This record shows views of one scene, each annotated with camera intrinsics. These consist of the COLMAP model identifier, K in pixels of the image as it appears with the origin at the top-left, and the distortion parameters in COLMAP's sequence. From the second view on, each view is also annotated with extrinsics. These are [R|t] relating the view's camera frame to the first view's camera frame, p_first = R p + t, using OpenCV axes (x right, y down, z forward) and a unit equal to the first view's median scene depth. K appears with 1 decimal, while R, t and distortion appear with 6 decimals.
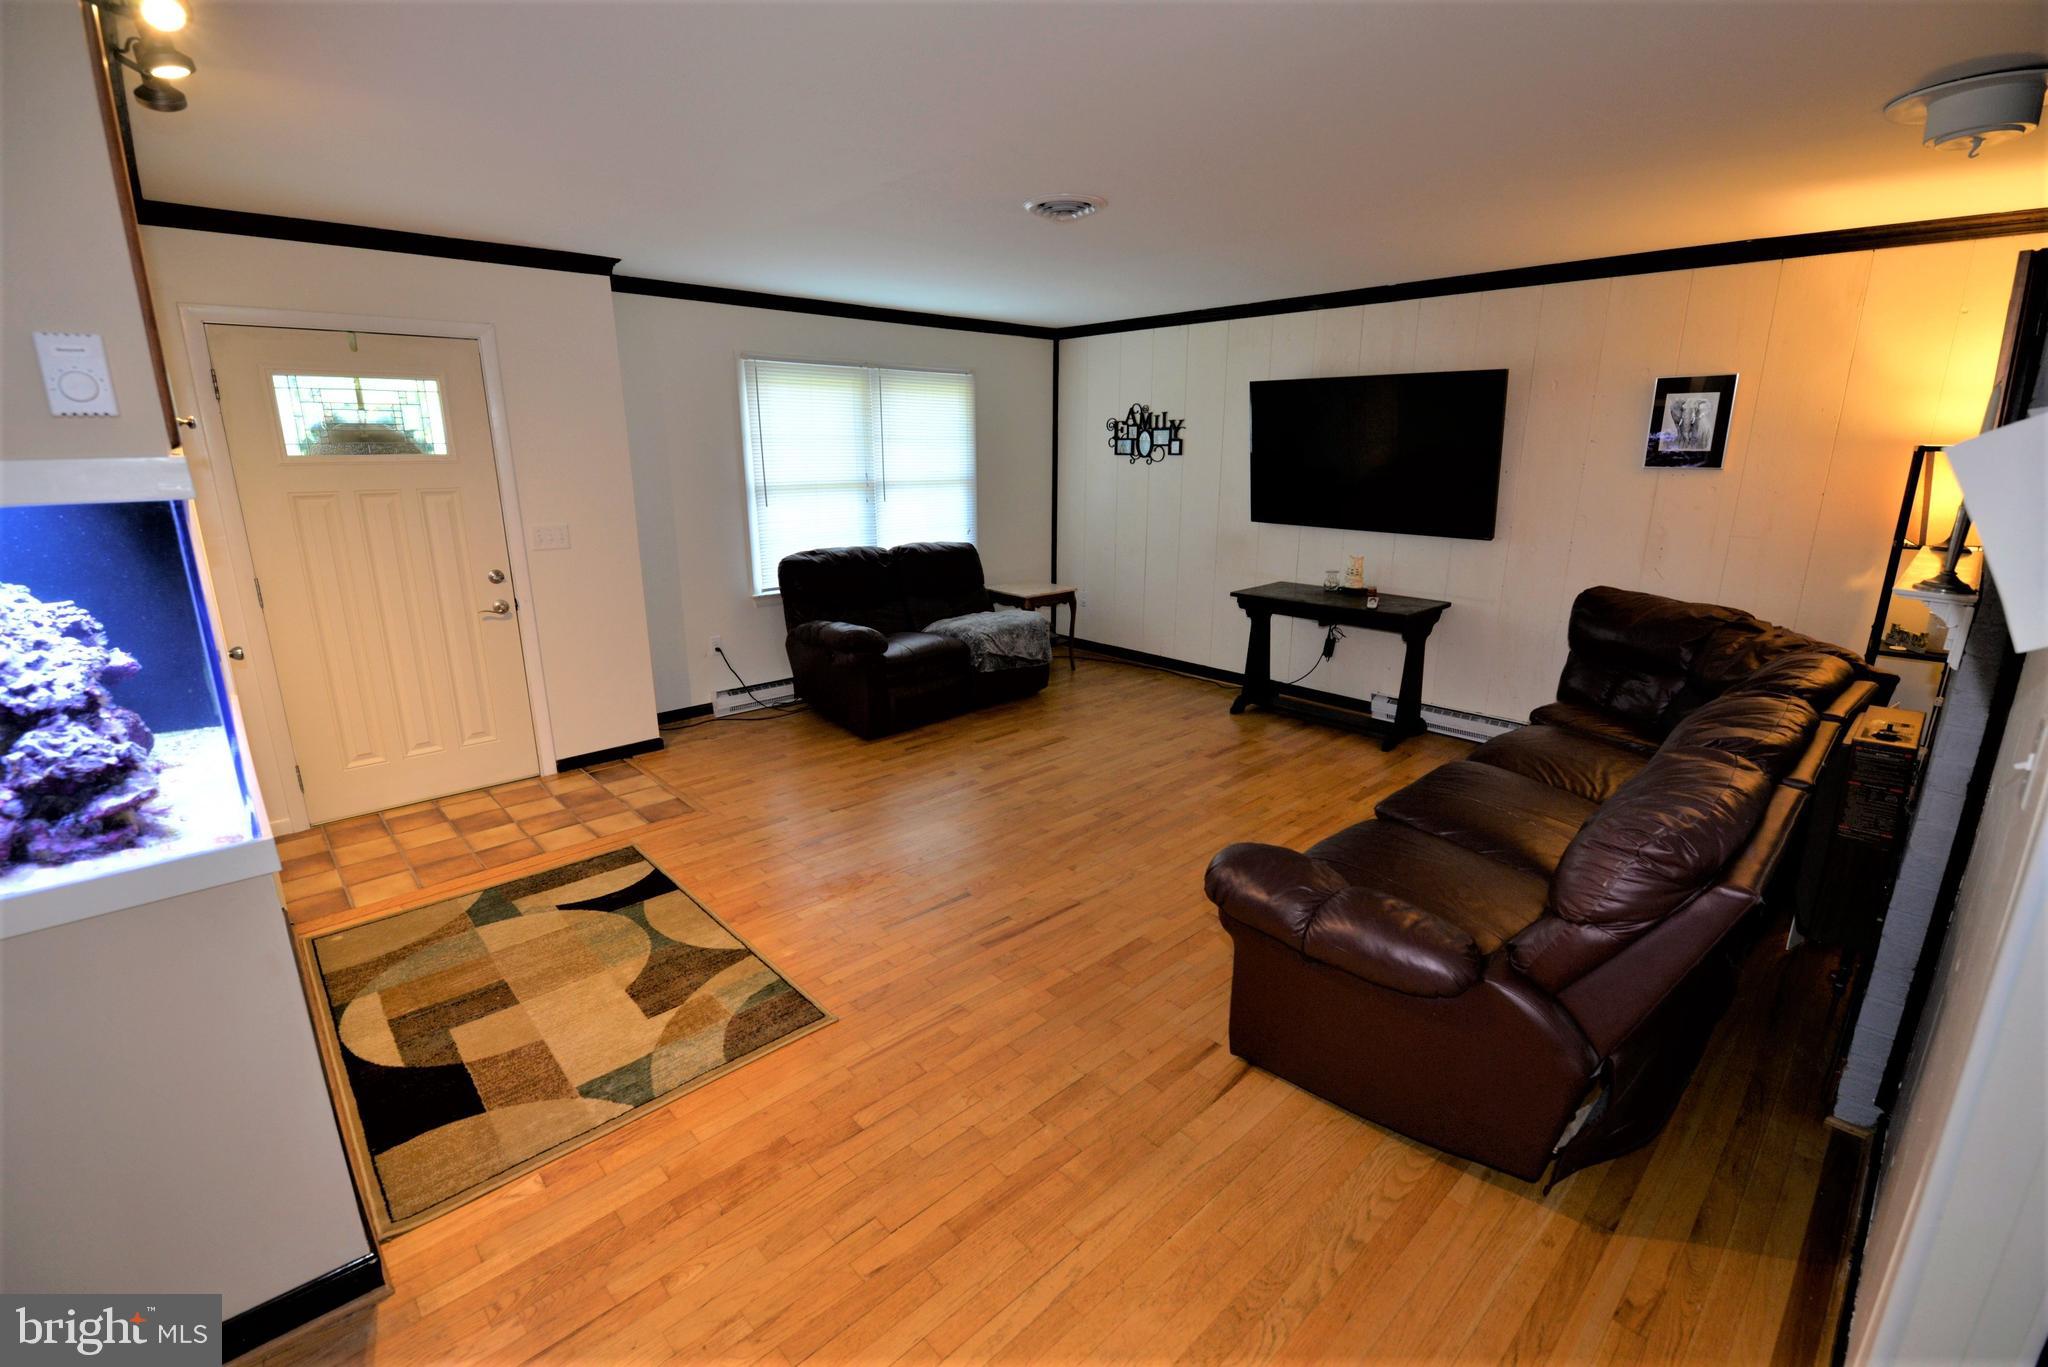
lens RADIAL K [[883.1, 0, 1014.0], [0, 883.1, 678.0], [0, 0, 1]] dist [-0.003849, -0.001004]
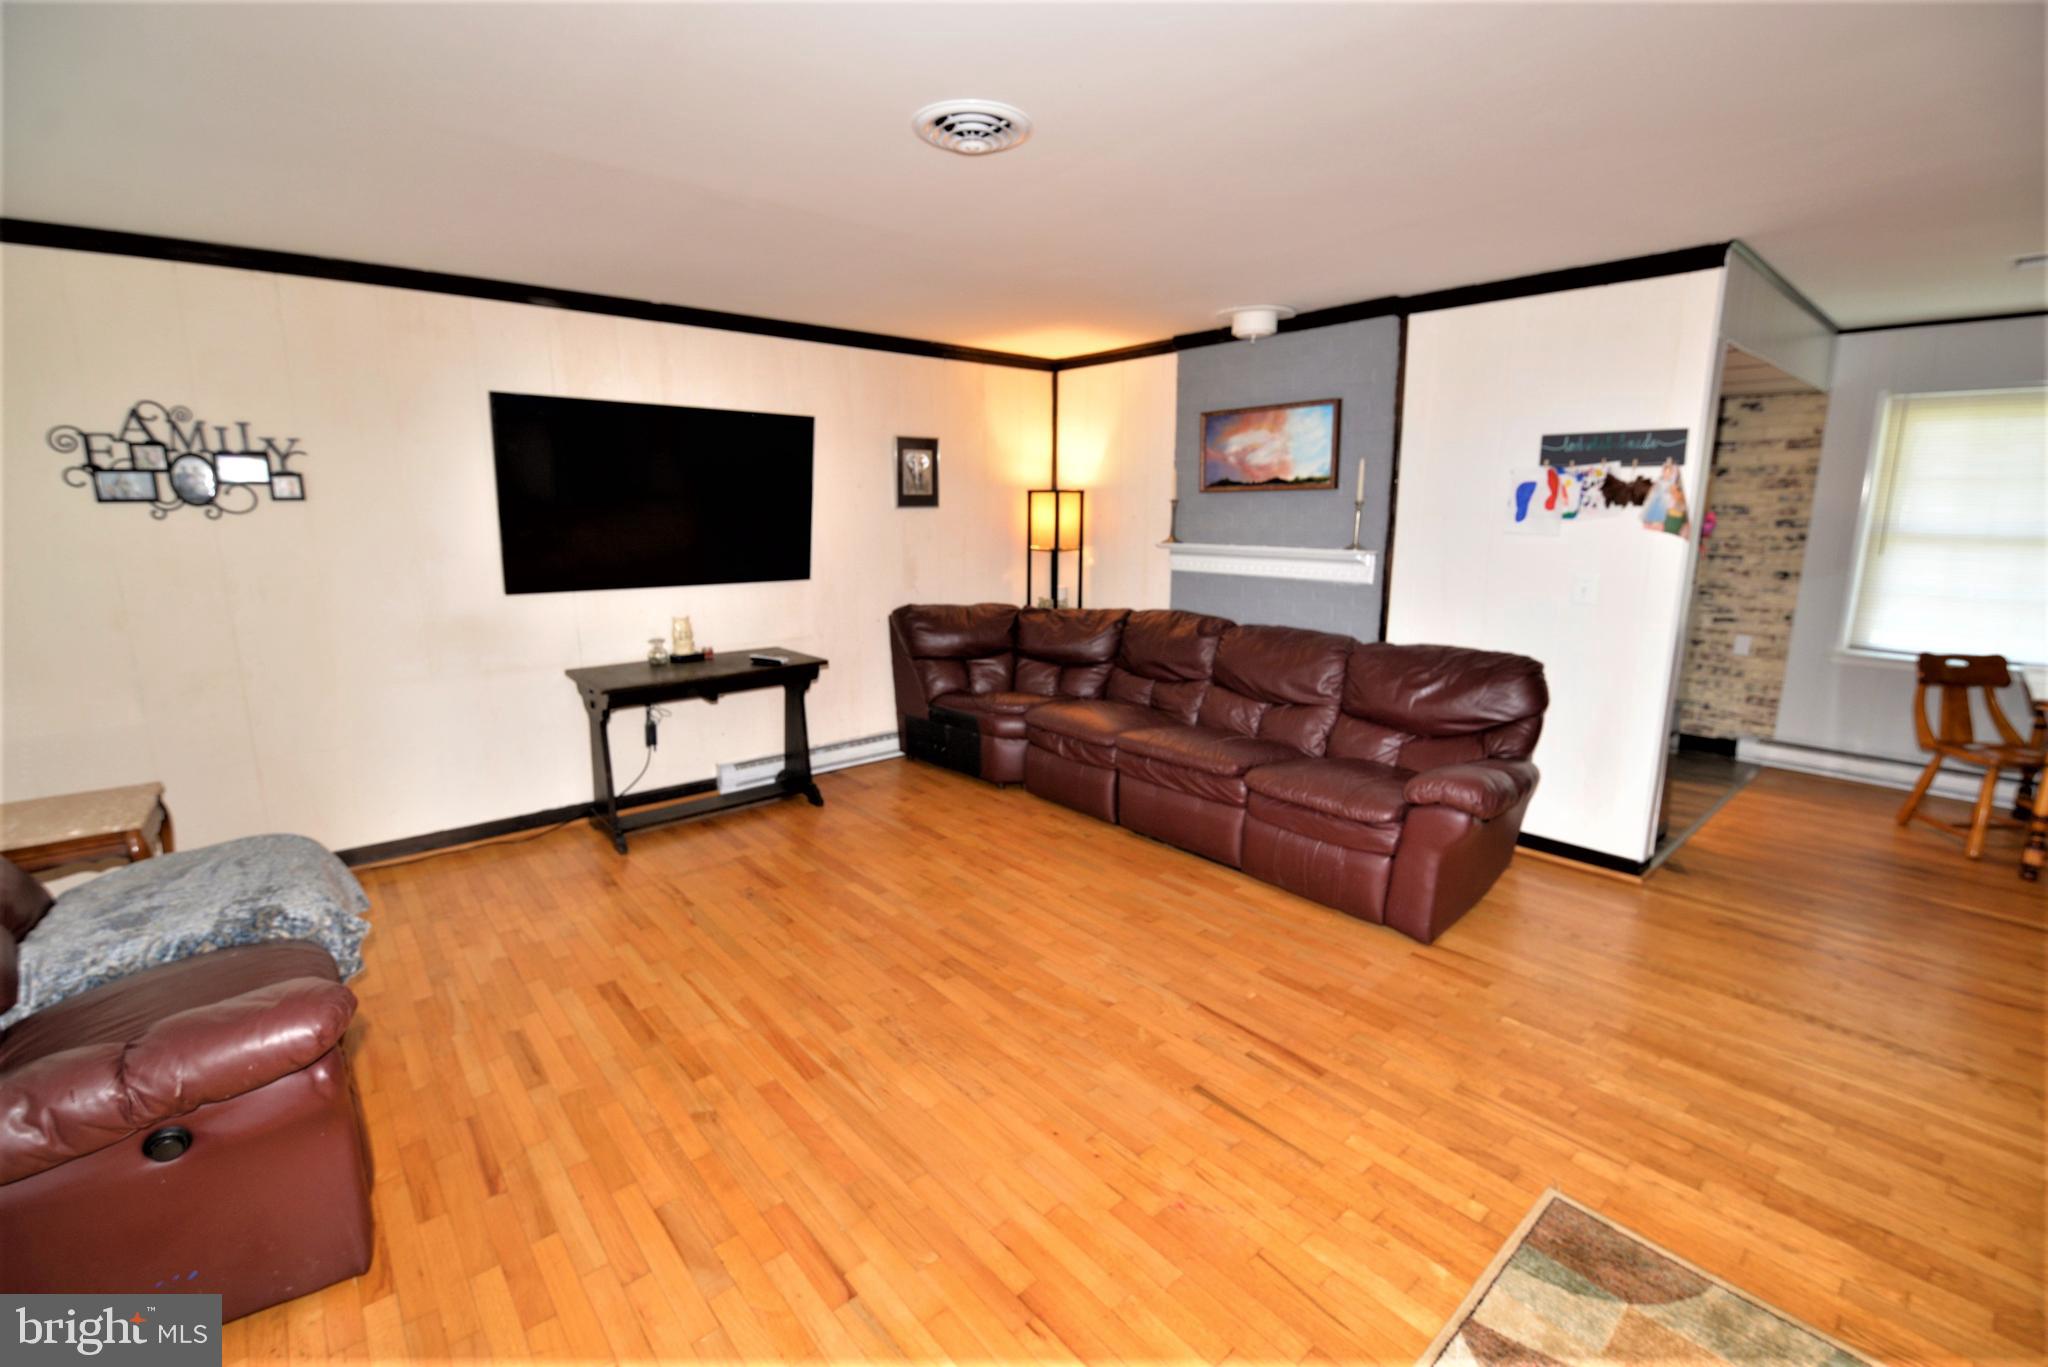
lens RADIAL K [[883.1, 0, 1014.5], [0, 883.1, 682.8], [0, 0, 1]] dist [-0.003849, -0.001004]
pose [[0.037958, -0.196529, 0.979763, -0.437324], [0.257359, 0.949318, 0.180451, -0.147298], [-0.965570, 0.245301, 0.086612, 0.629021]]
